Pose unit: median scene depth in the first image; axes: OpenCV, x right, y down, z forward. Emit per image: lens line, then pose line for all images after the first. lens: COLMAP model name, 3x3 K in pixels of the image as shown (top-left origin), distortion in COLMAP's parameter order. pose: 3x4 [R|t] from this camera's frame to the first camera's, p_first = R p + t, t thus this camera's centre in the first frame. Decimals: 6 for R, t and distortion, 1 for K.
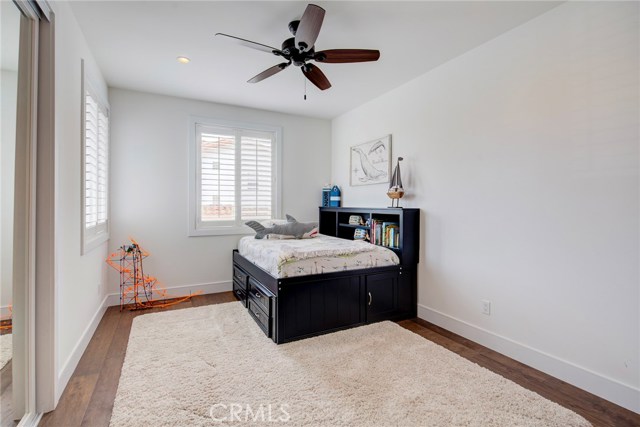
lens RADIAL K [[302.2, 0, 320.2], [0, 302.2, 208.6], [0, 0, 1]] dist [0.023295, -0.000763]
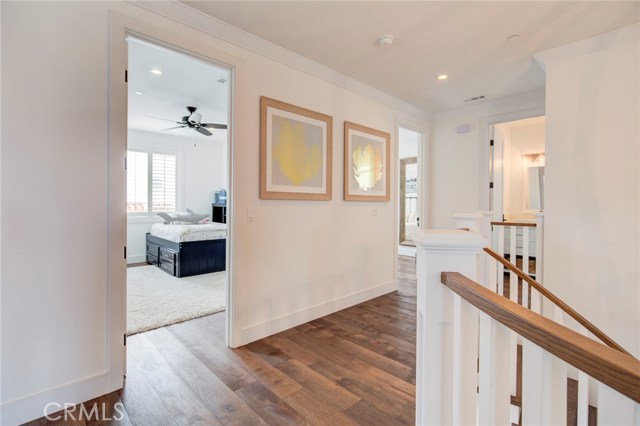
lens RADIAL K [[302.2, 0, 320.6], [0, 302.2, 207.2], [0, 0, 1]] dist [0.023295, -0.000763]
pose [[0.959397, 0.002587, 0.282047, 0.104346], [-0.005043, 0.999955, 0.007981, -0.001586], [-0.282014, -0.009080, 0.959367, -0.655702]]
